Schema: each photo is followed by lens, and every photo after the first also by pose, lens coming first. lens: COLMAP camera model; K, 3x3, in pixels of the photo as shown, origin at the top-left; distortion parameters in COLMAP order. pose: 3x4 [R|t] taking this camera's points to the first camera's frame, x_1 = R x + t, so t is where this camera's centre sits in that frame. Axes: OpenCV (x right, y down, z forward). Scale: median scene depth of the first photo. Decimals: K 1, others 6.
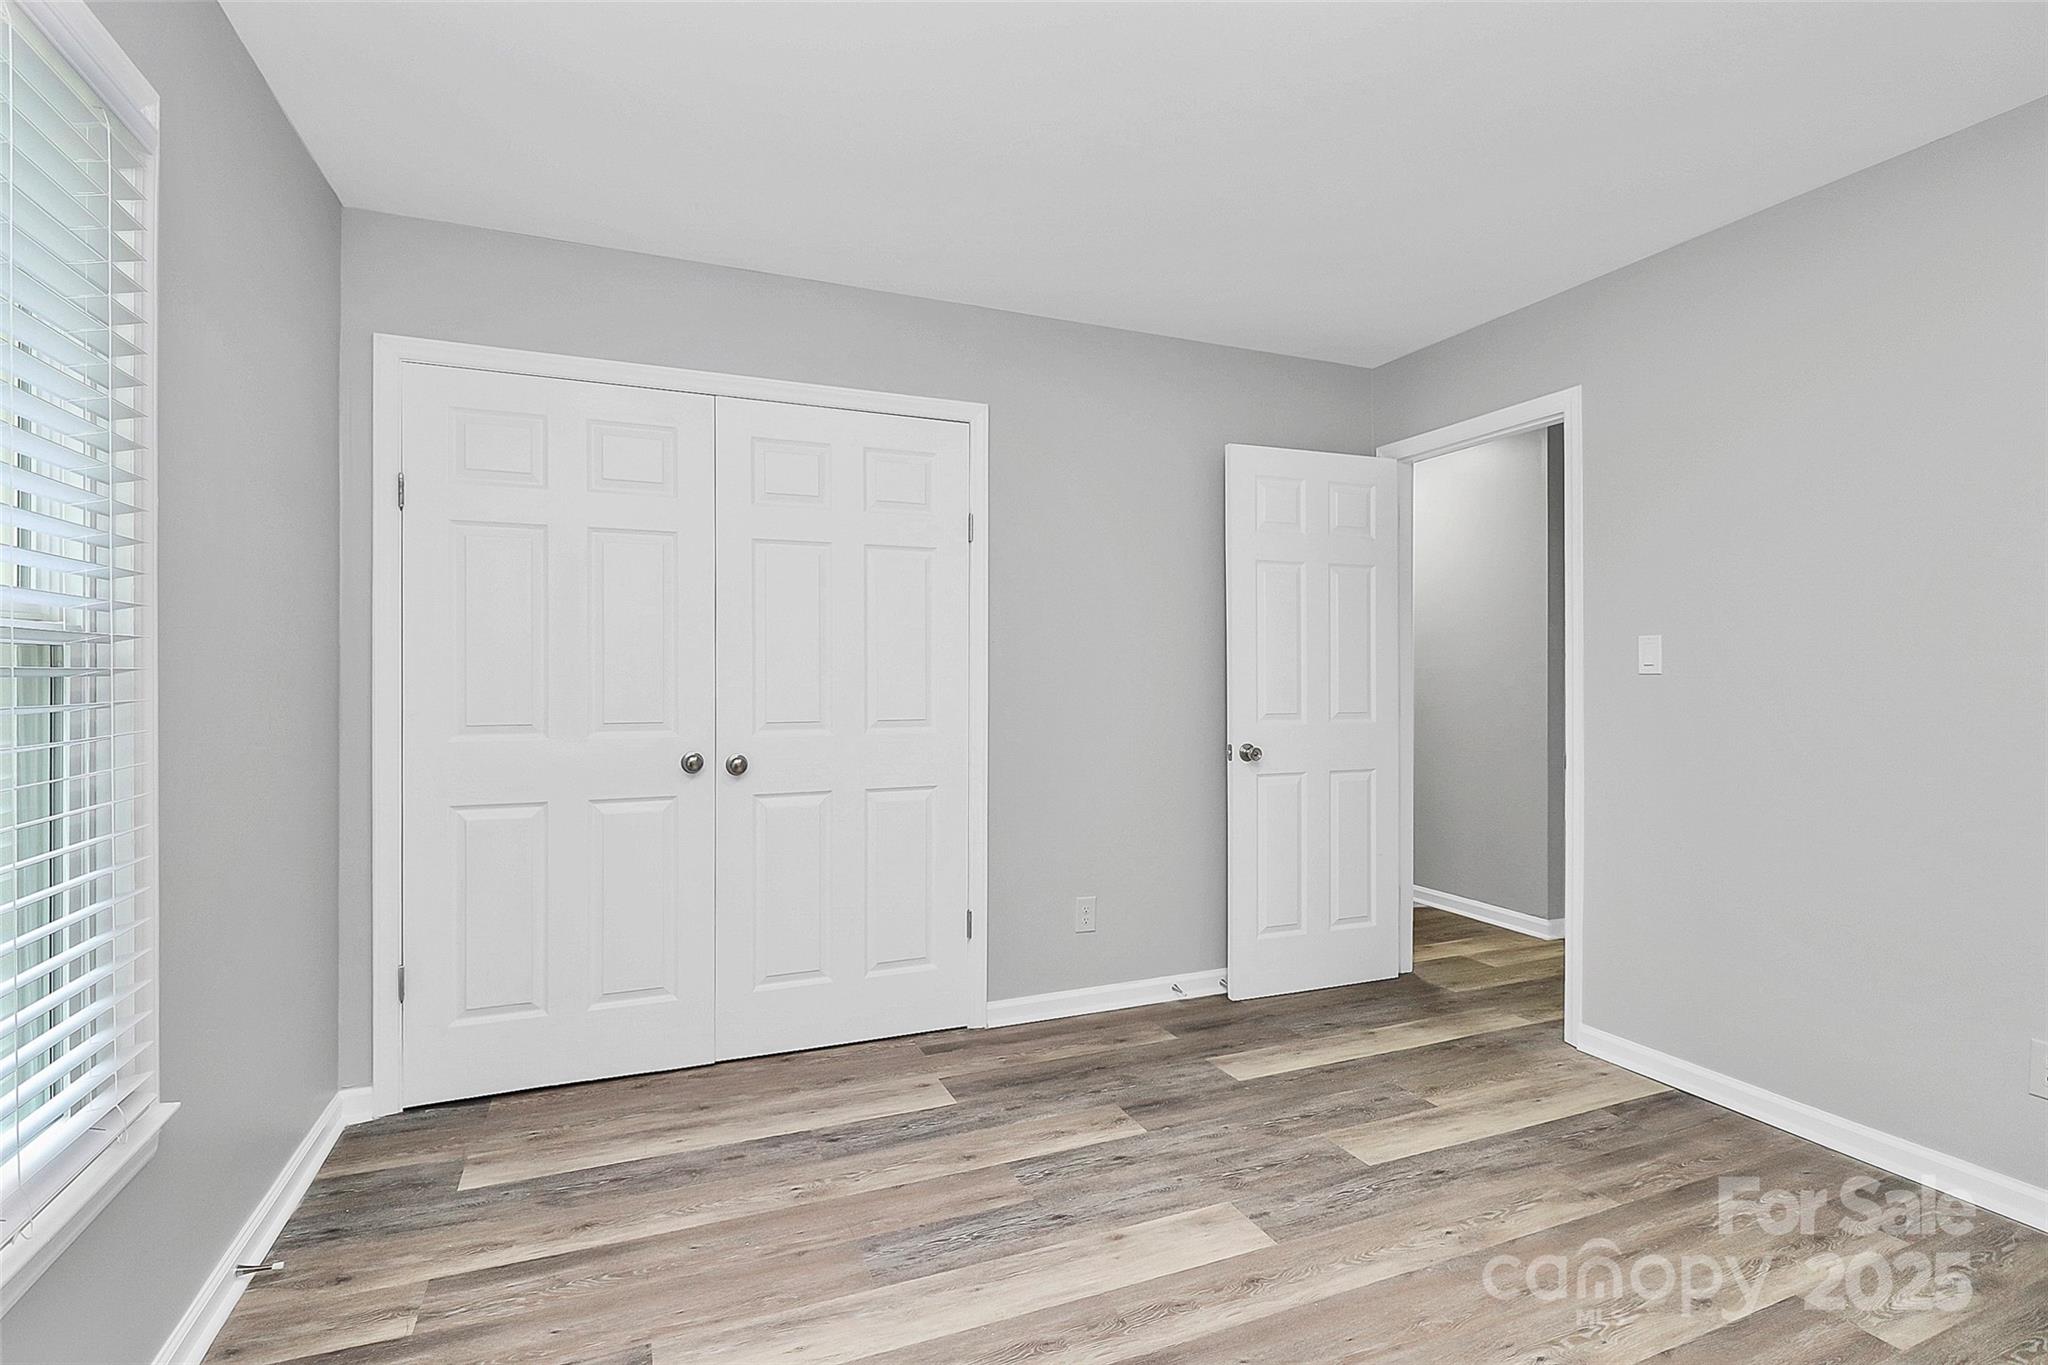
lens RADIAL K [[959.9, 0, 1028.0], [0, 959.9, 672.2], [0, 0, 1]] dist [0.004381, -0.012008]
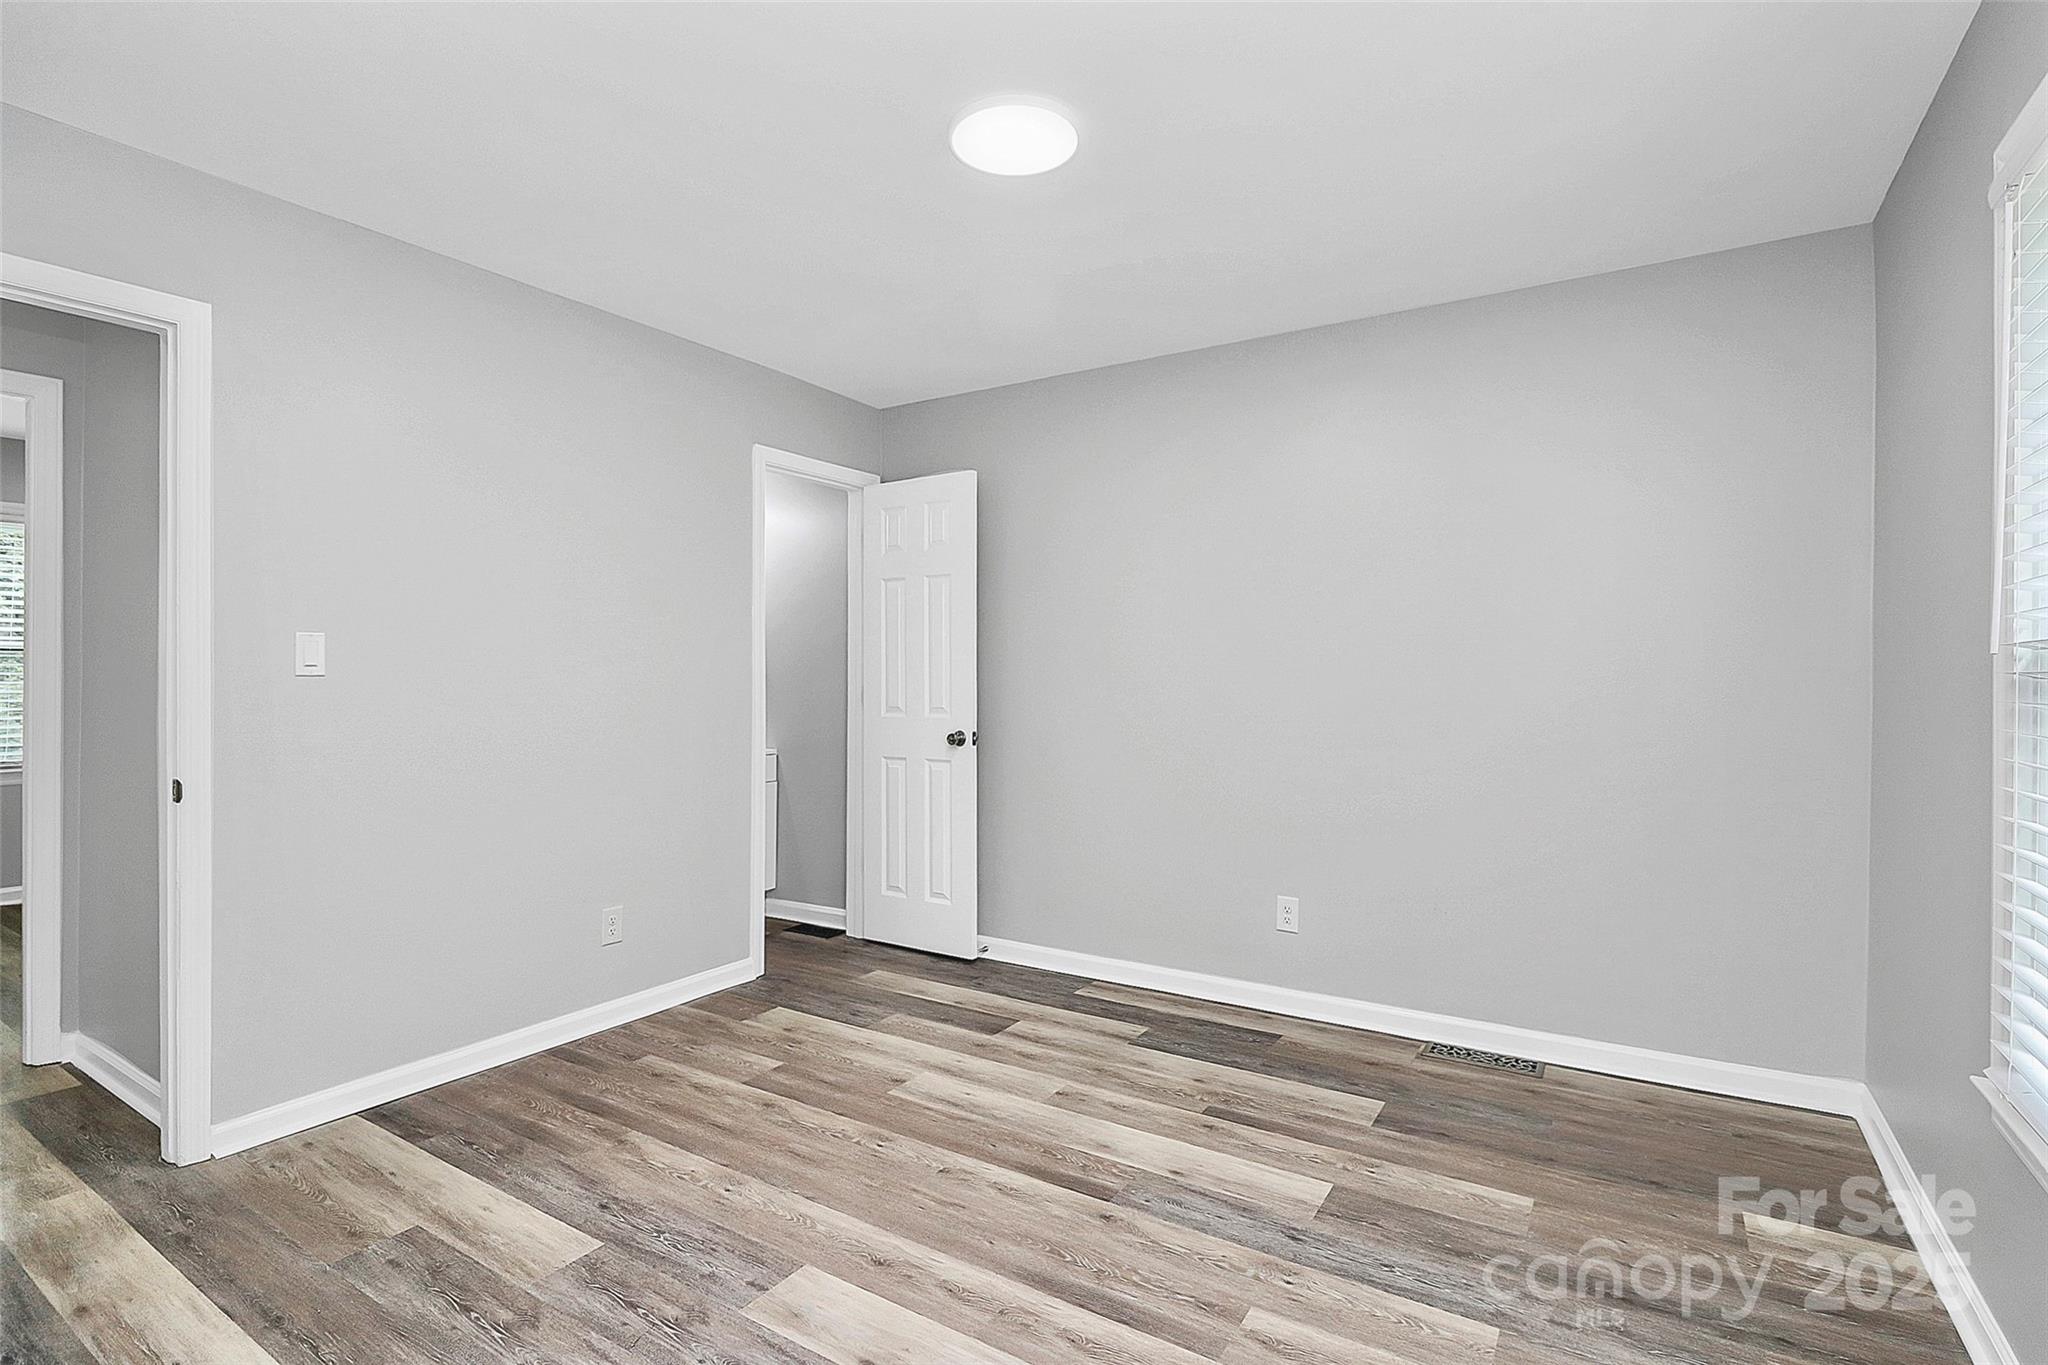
lens RADIAL K [[959.9, 0, 1028.0], [0, 959.9, 672.2], [0, 0, 1]] dist [0.004381, -0.012008]
pose [[-0.566474, 0.006130, 0.824057, -0.572062], [-0.001313, 0.999964, -0.008341, 0.005969], [-0.824079, -0.005807, -0.566446, 1.172571]]
